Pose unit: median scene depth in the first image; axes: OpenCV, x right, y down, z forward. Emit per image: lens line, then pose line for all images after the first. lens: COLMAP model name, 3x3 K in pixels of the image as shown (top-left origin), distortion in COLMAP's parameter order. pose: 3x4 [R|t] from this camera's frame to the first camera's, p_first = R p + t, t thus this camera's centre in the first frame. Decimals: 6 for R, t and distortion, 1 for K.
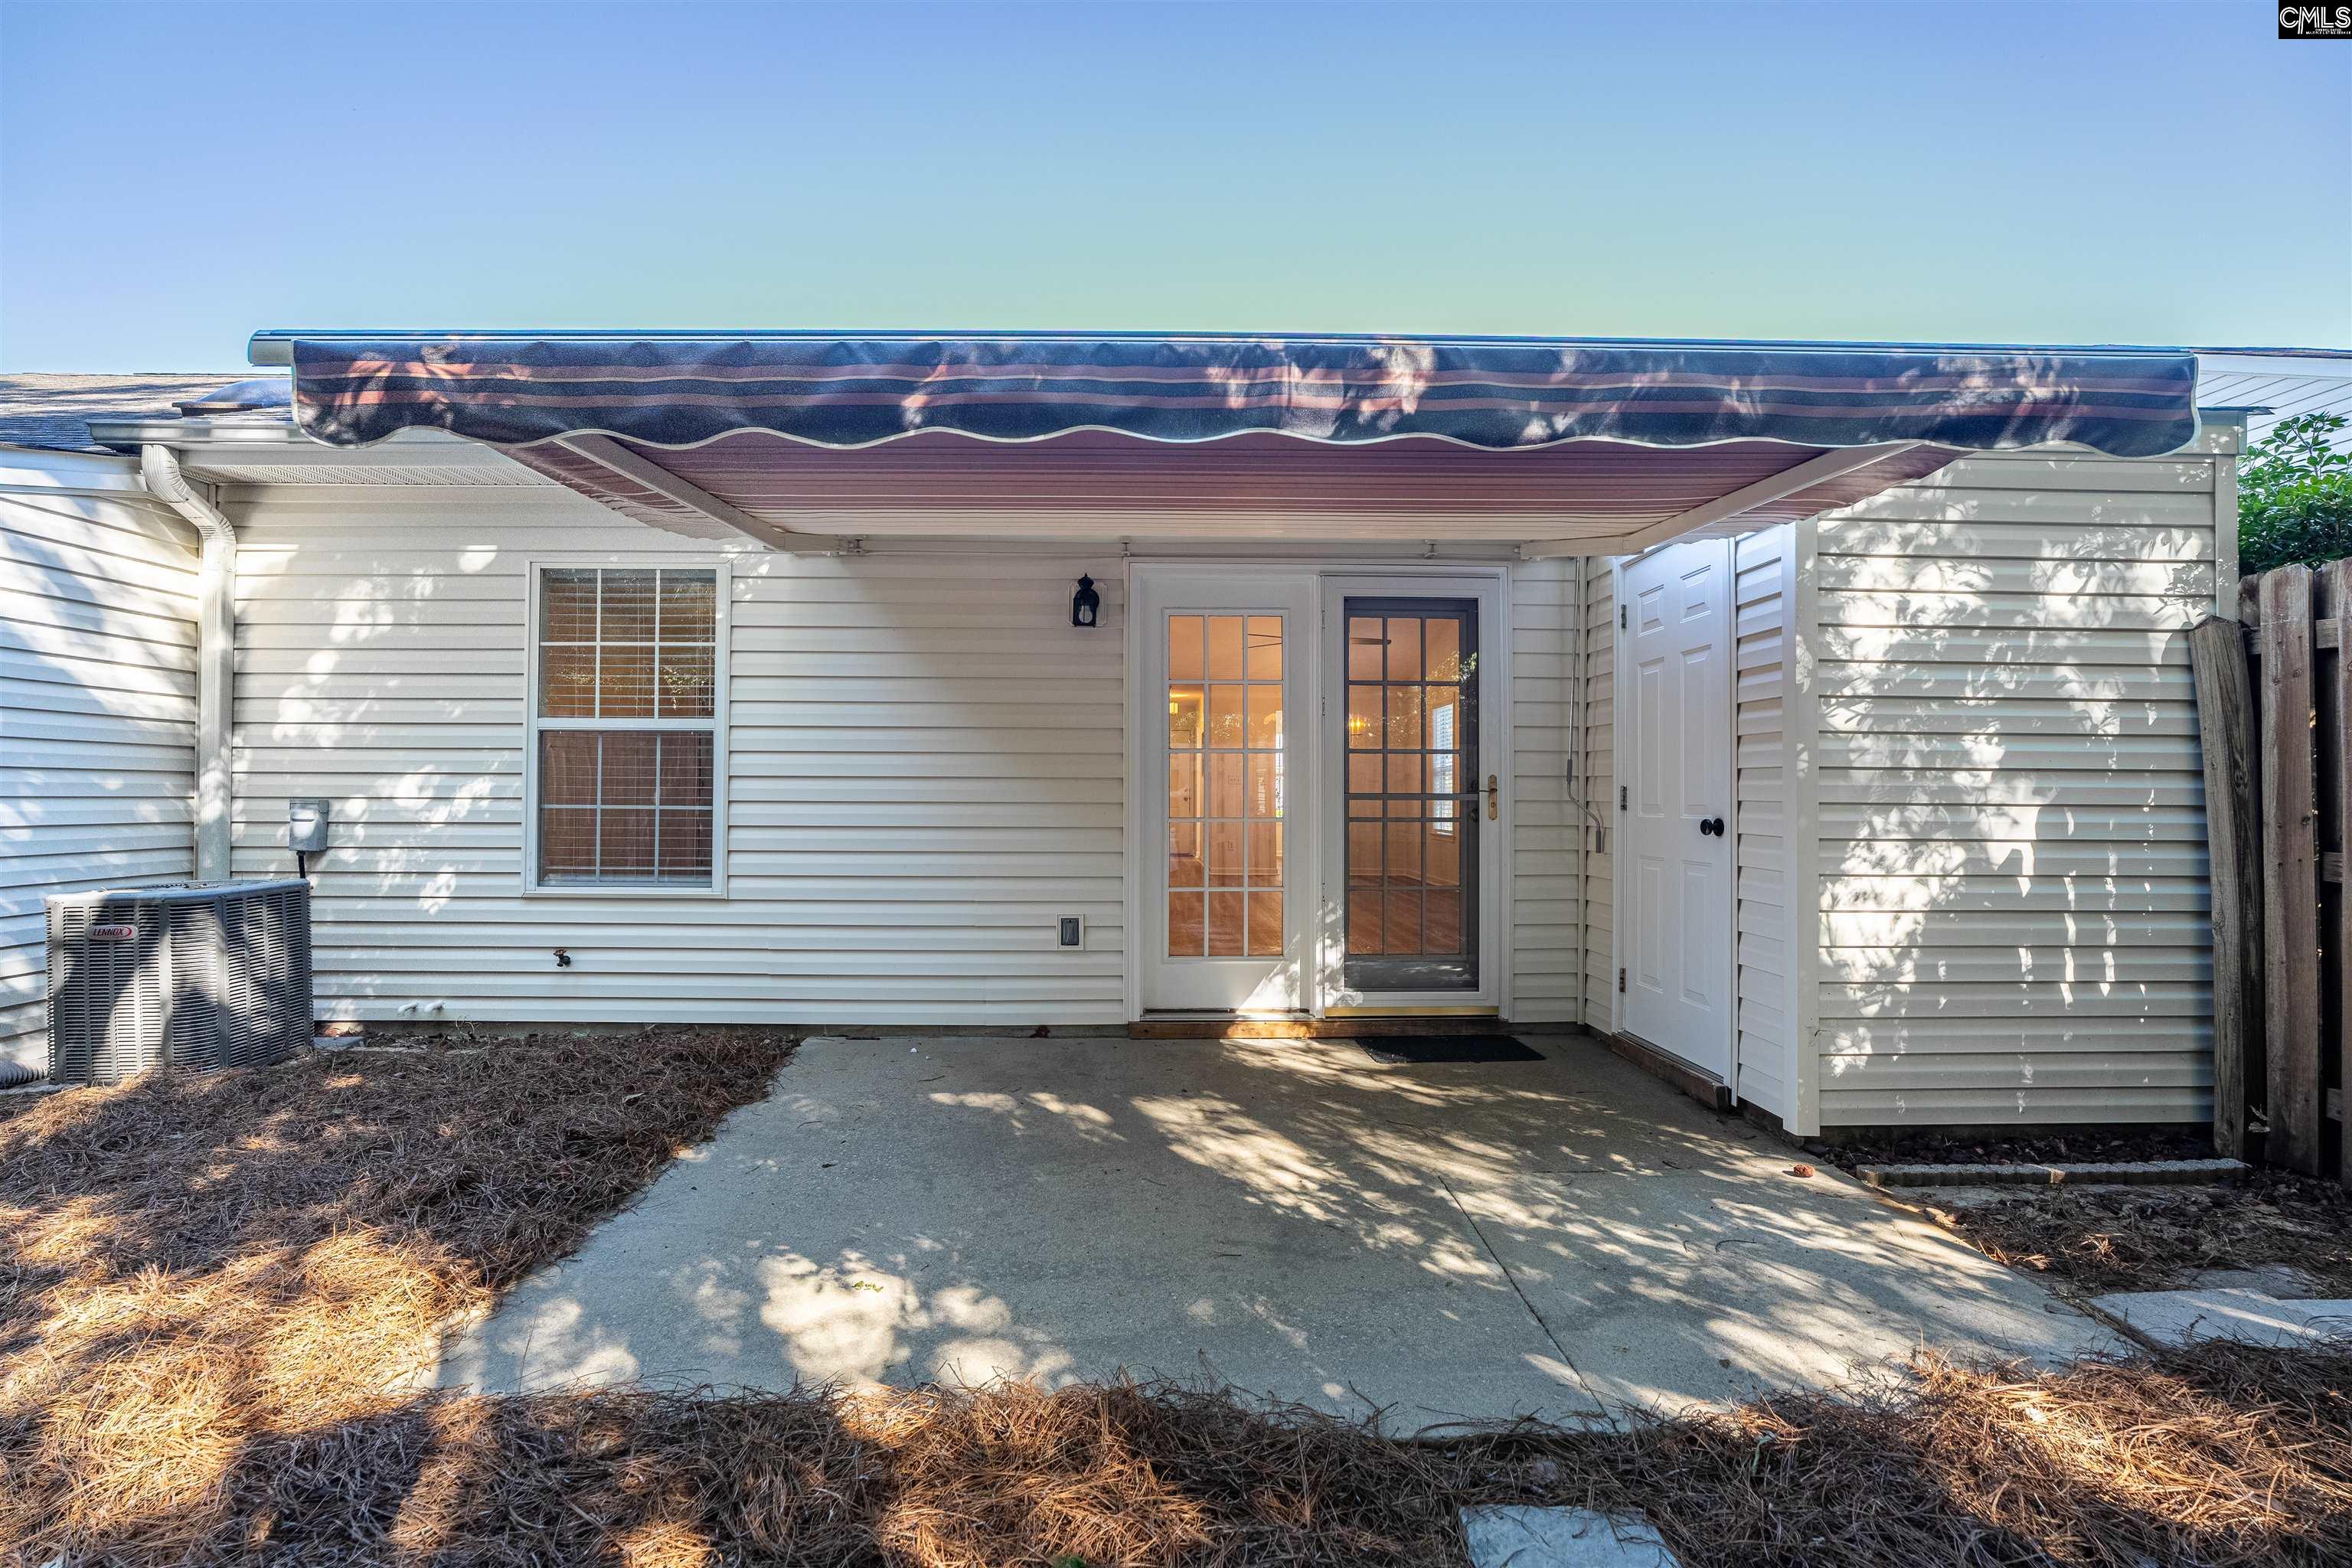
lens RADIAL K [[1092.0, 0, 1186.2], [0, 1092.0, 804.7], [0, 0, 1]] dist [-0.039972, 0.014783]
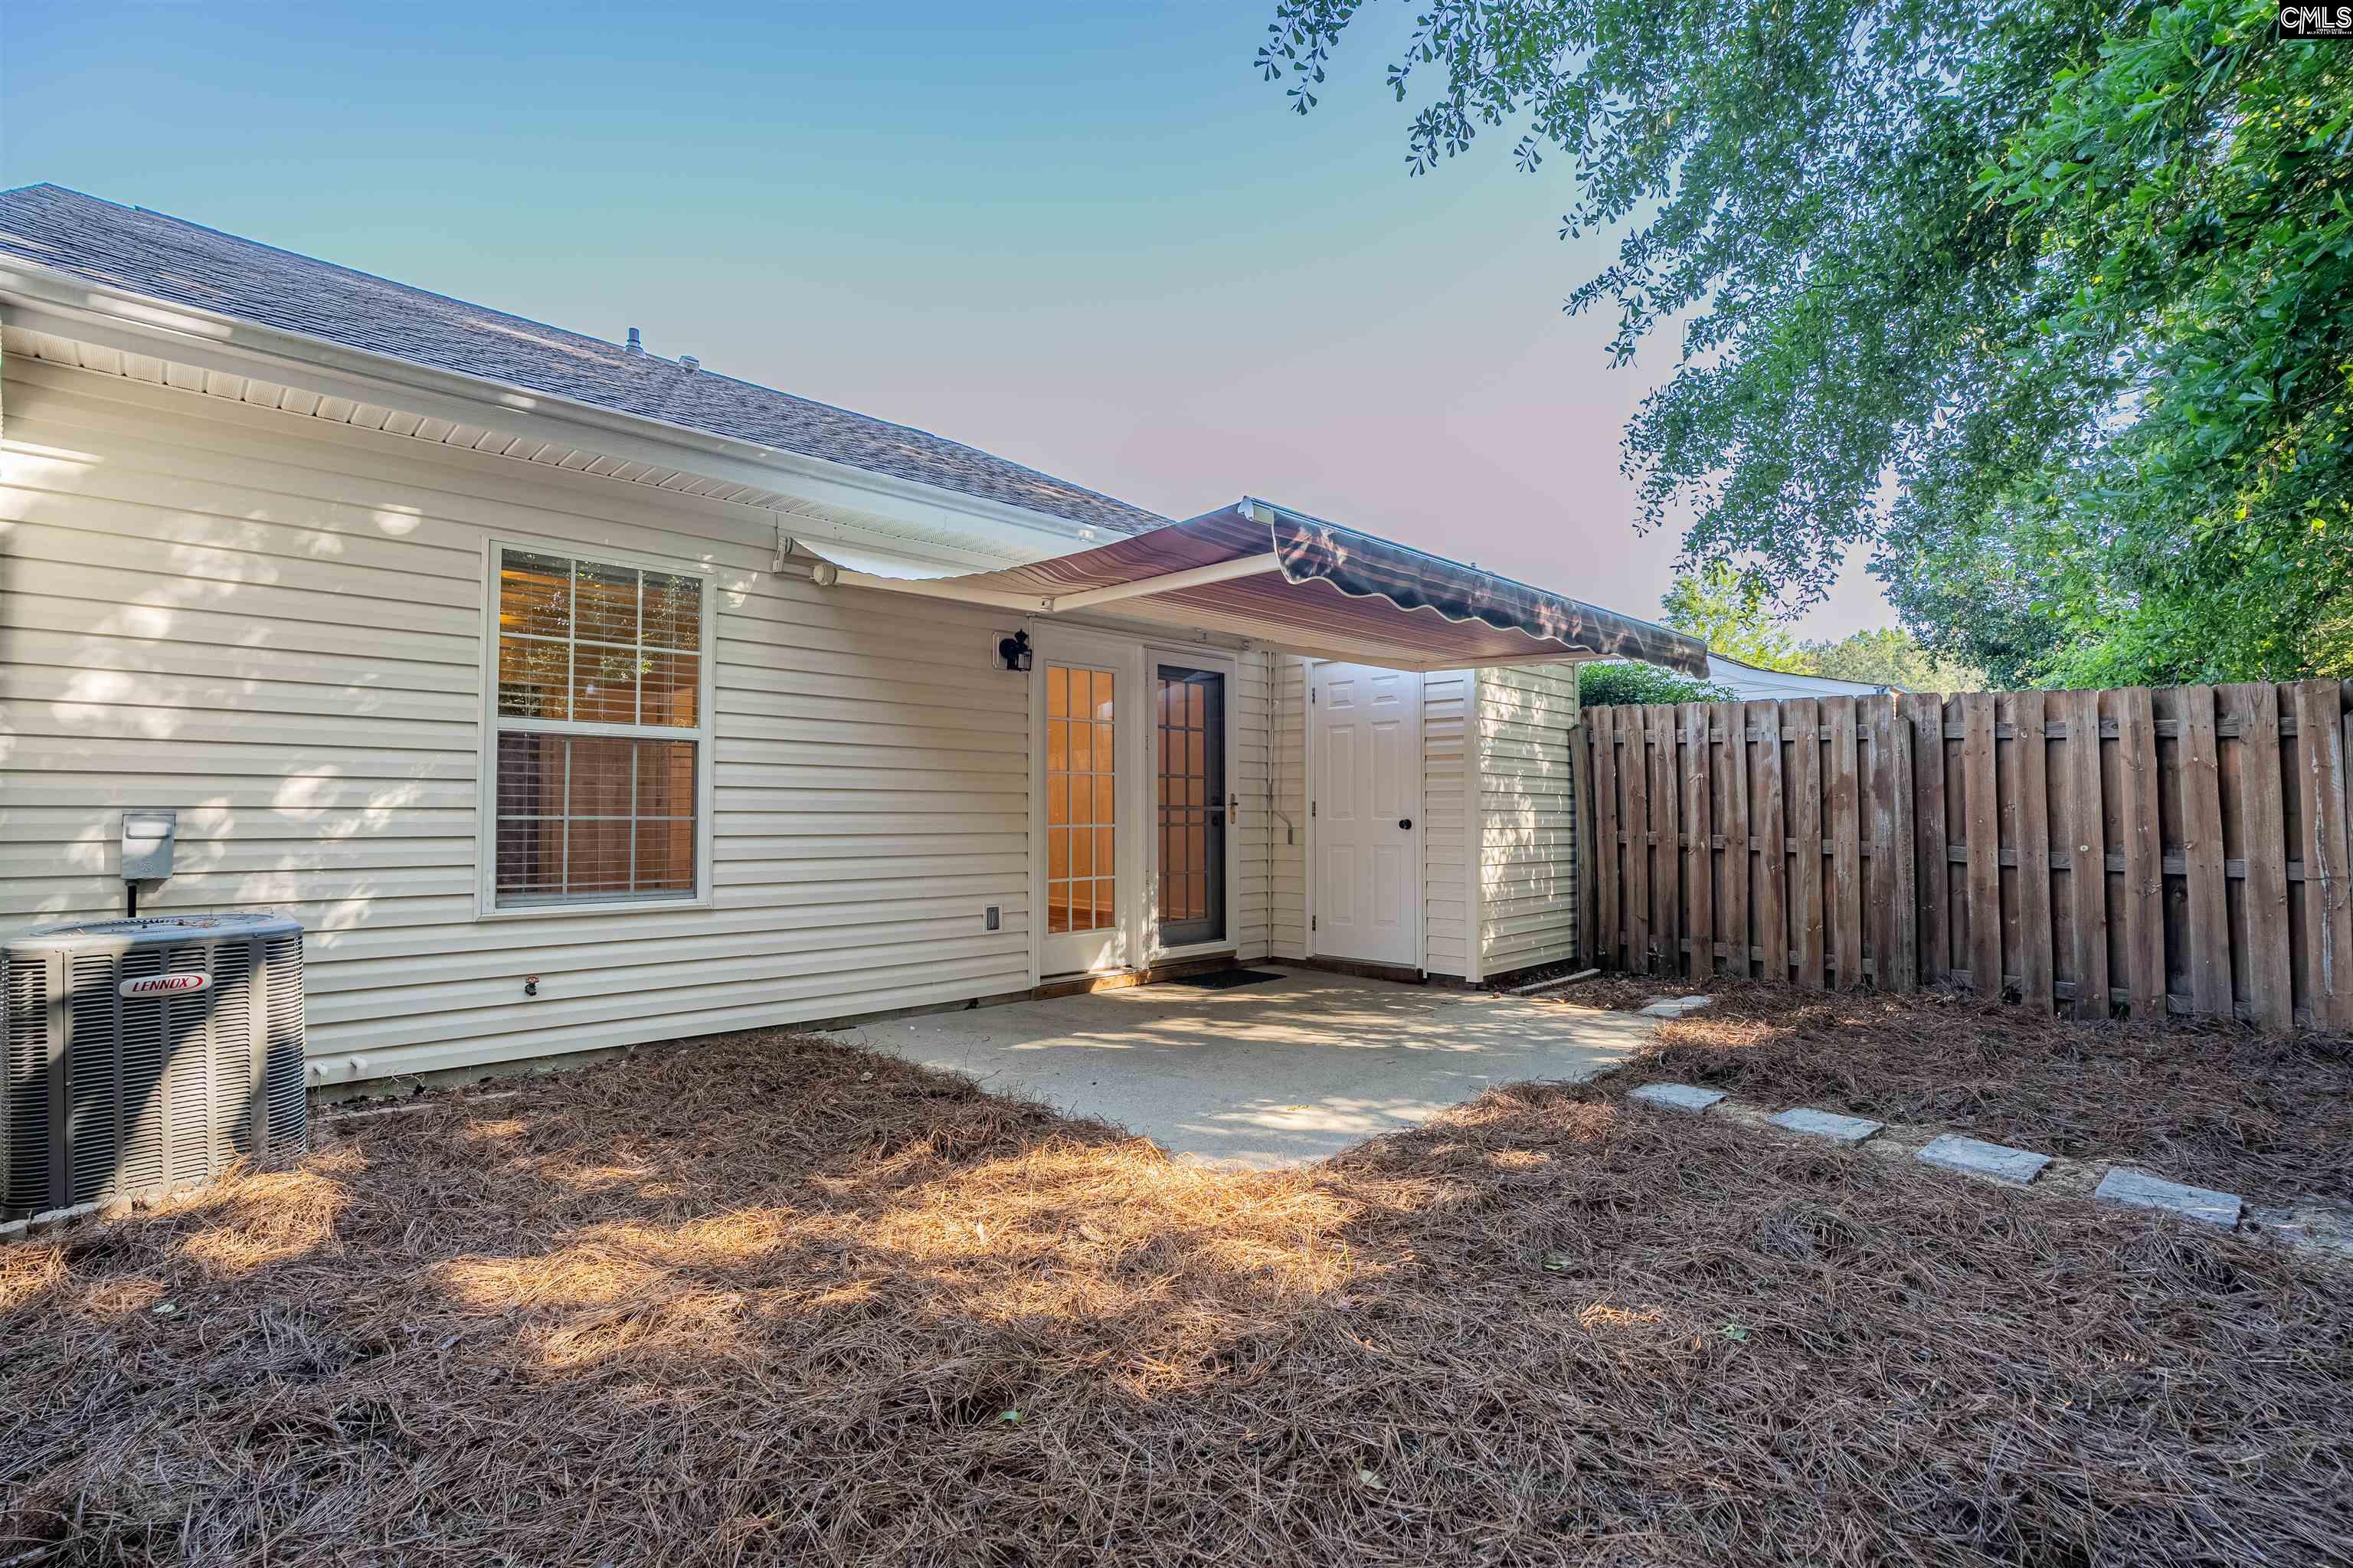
lens RADIAL K [[1092.5, 0, 1186.7], [0, 1092.5, 804.7], [0, 0, 1]] dist [-0.039972, 0.014783]
pose [[0.715441, 0.003468, 0.698665, -0.811180], [0.008481, 0.999871, -0.013647, 0.008268], [-0.698622, 0.015689, 0.715319, -0.022855]]
